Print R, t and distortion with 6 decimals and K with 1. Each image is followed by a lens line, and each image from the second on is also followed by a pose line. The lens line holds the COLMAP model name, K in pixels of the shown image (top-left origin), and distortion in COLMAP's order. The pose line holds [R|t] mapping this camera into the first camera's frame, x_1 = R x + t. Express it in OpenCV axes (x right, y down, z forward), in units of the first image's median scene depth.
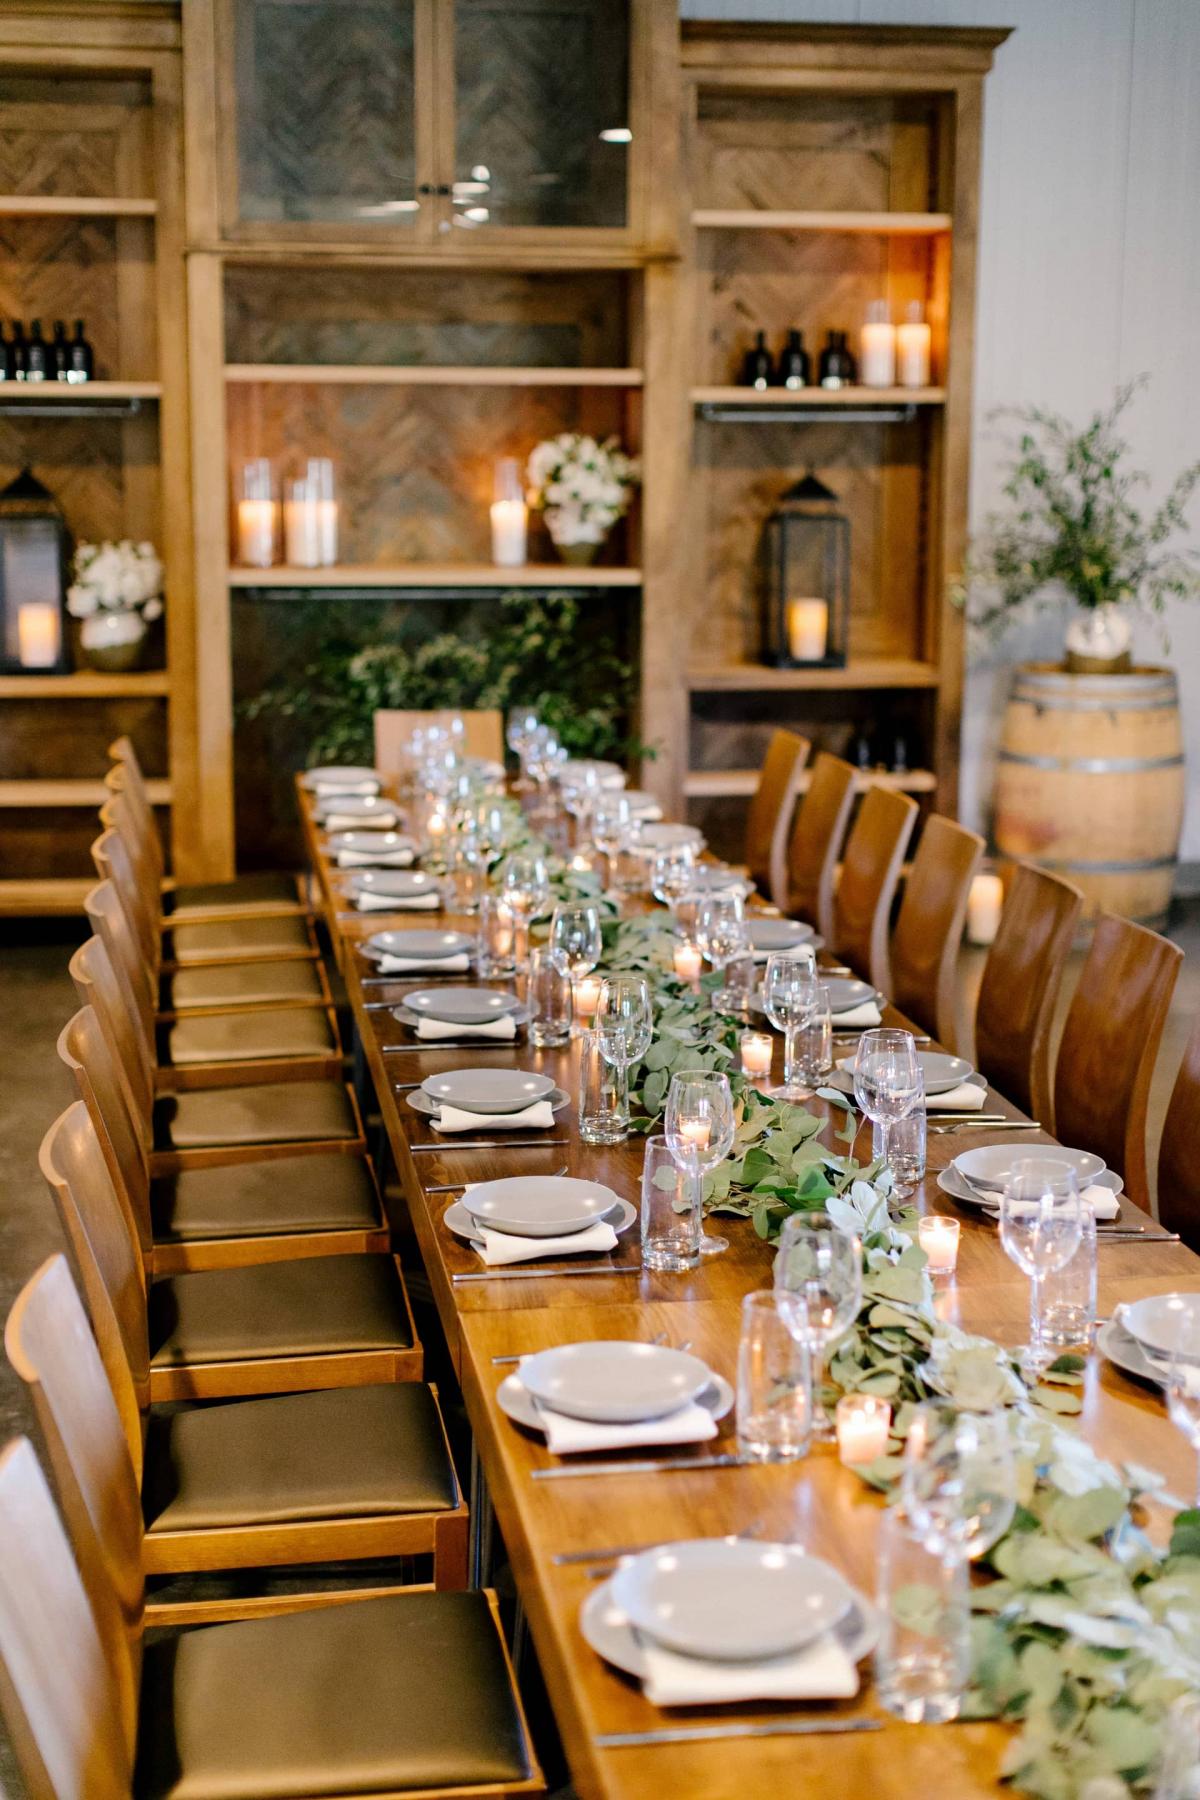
lens RADIAL K [[2612.3, 0, 597.1], [0, 2612.3, 917.2], [0, 0, 1]] dist [0.019602, -0.001482]
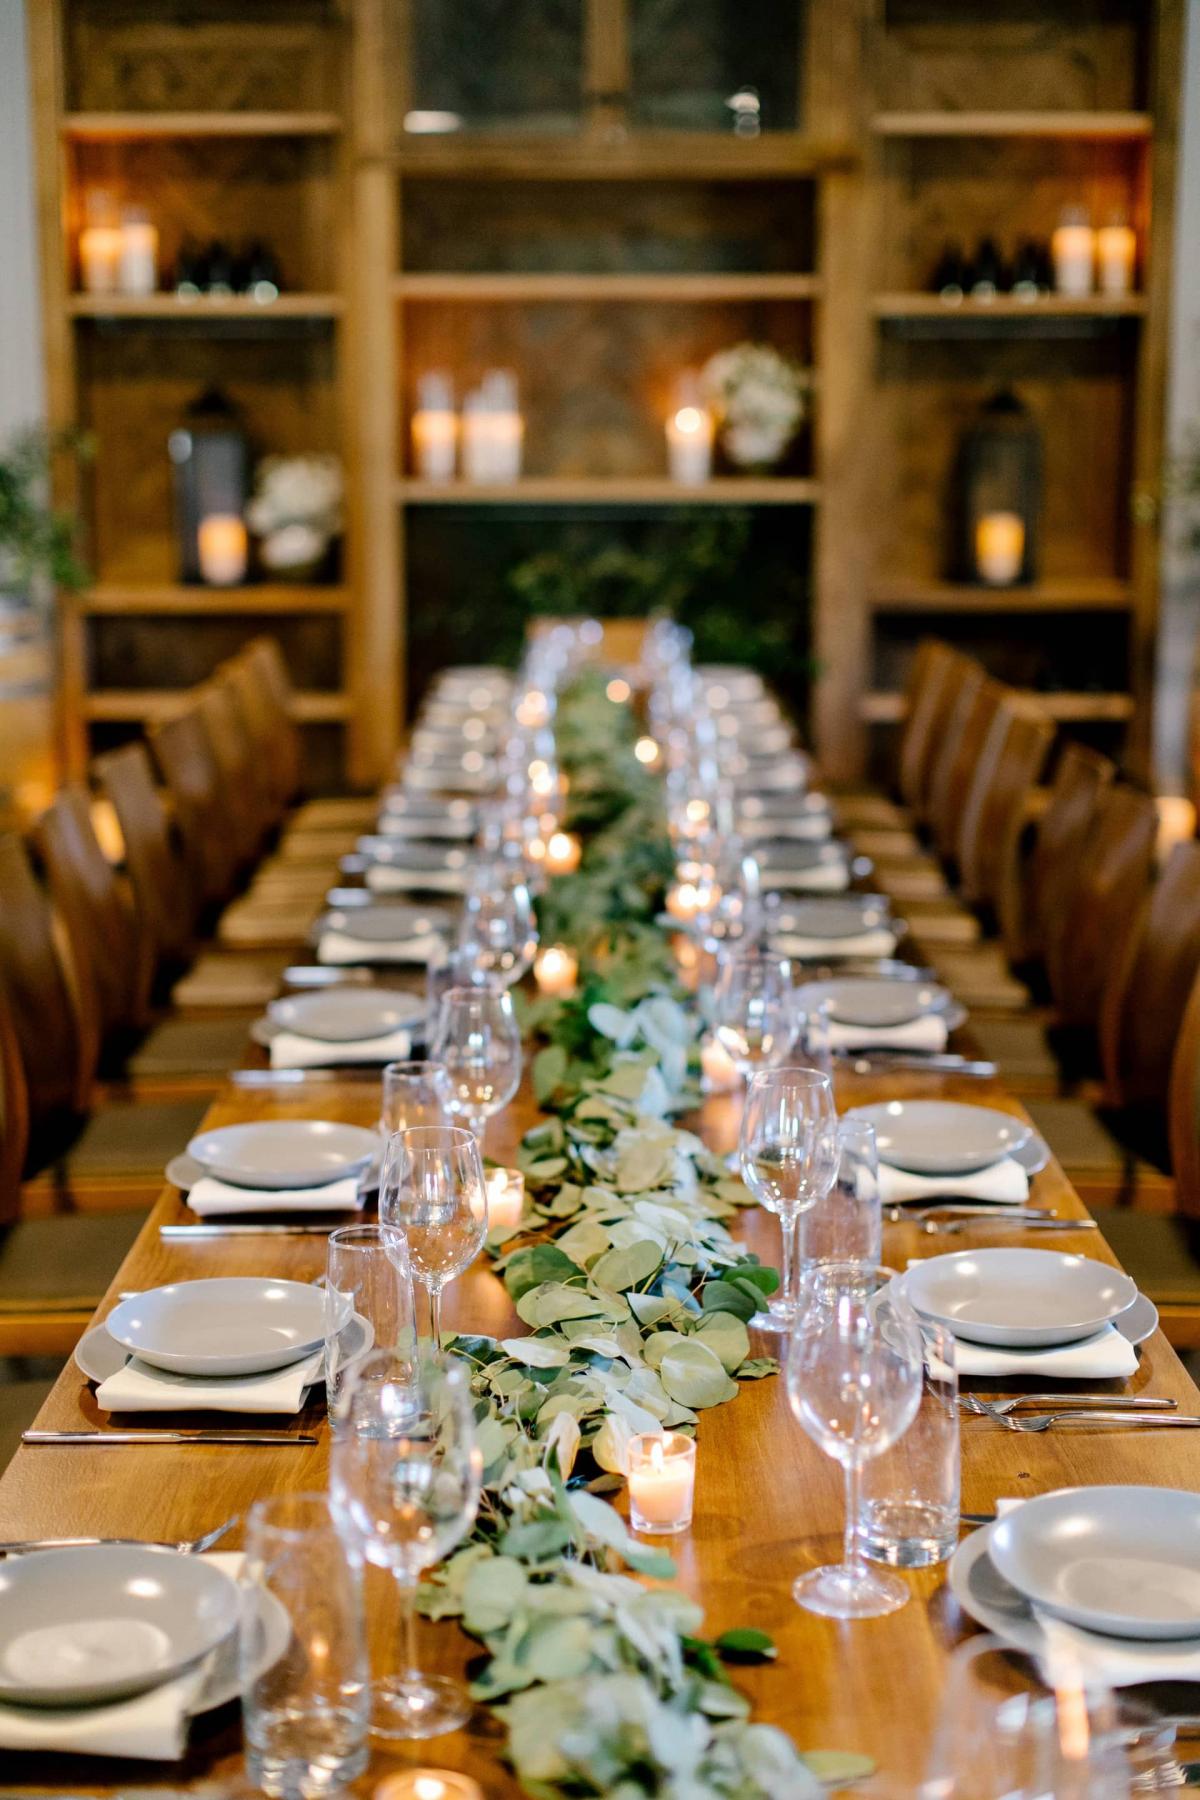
lens RADIAL K [[2631.0, 0, 600.0], [0, 2631.0, 900.0], [0, 0, 1]] dist [0.022836, -0.012147]
pose [[0.988389, 0.021037, -0.150480, 0.087825], [-0.021374, 0.999771, -0.000627, 0.025569], [0.150433, 0.003836, 0.988613, 0.009966]]
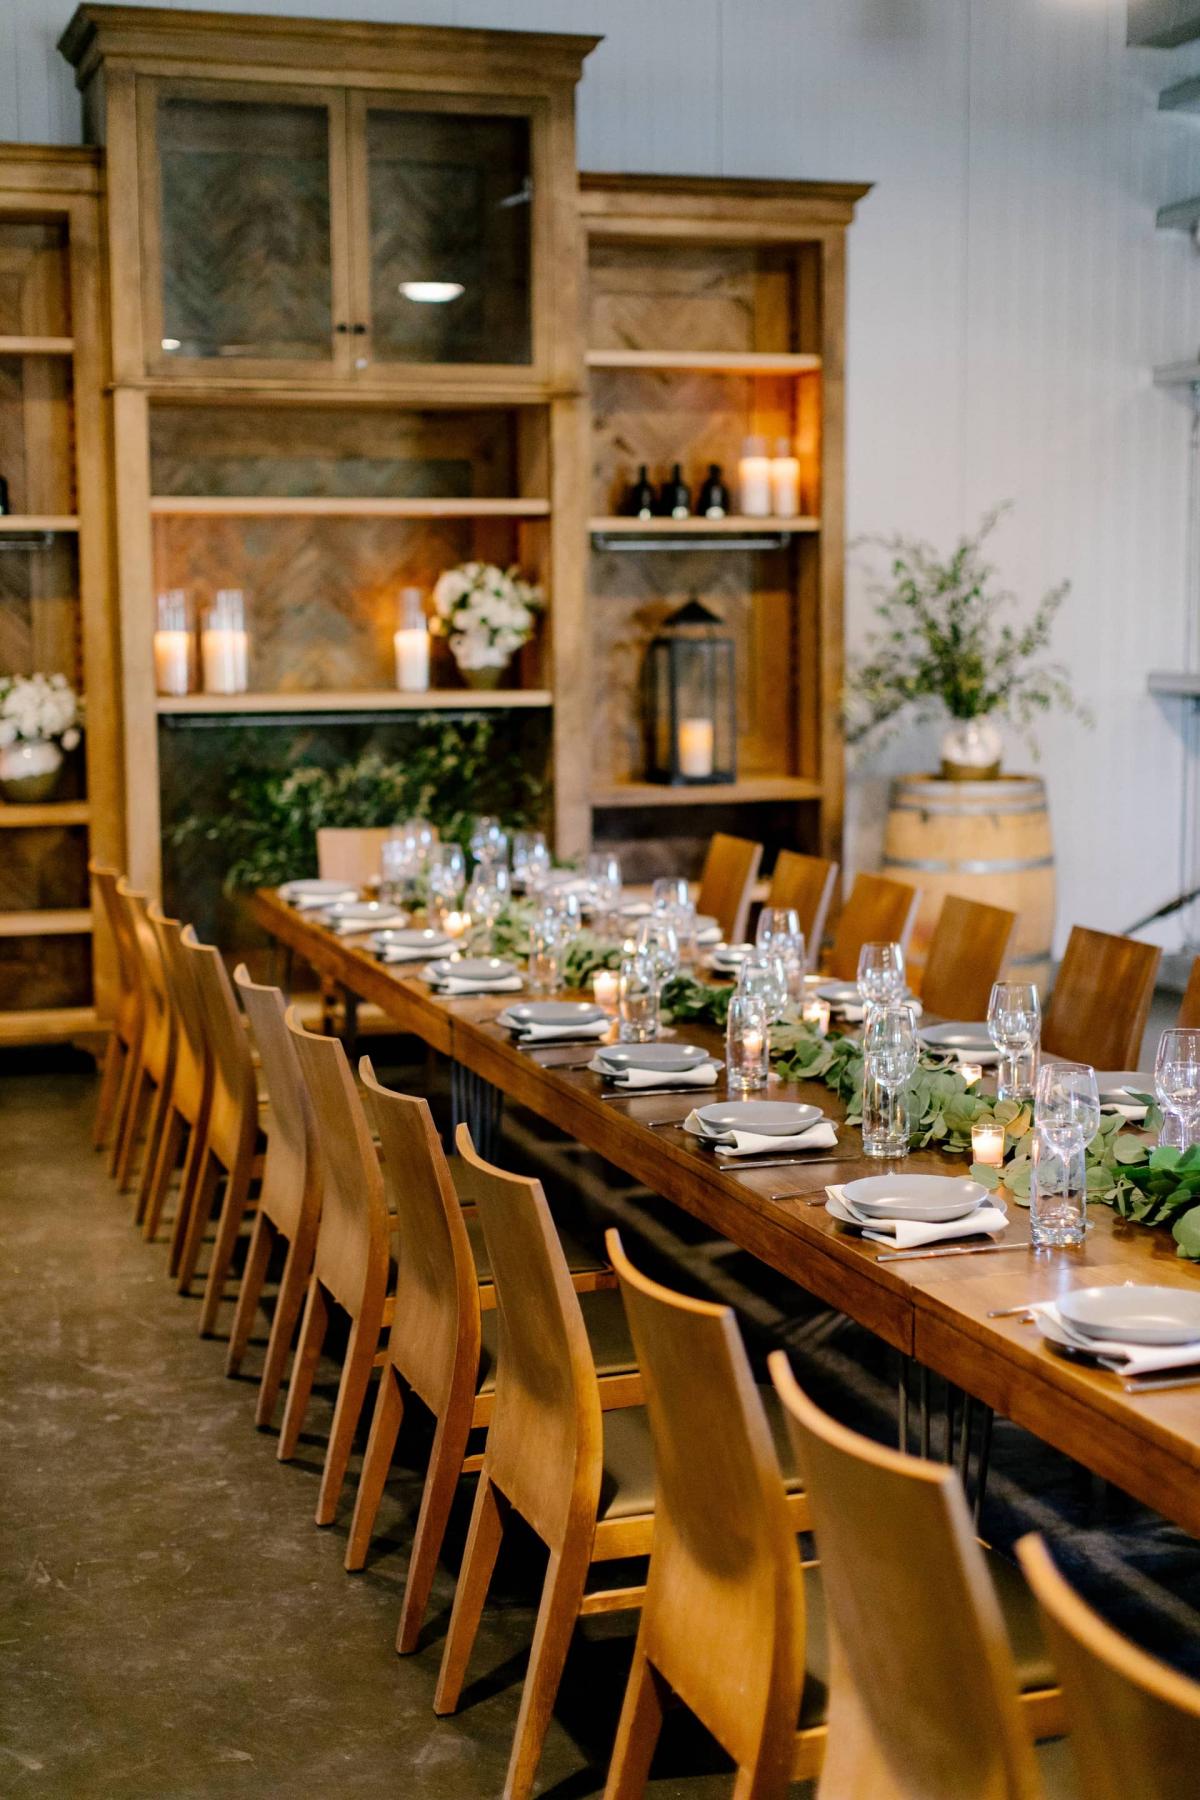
lens RADIAL K [[2612.3, 0, 597.1], [0, 2612.3, 917.2], [0, 0, 1]] dist [0.019602, -0.001482]
pose [[0.988168, -0.032393, 0.149914, -0.121964], [0.042414, 0.997040, -0.064133, 0.023490], [-0.147393, 0.069733, 0.986617, -0.018206]]
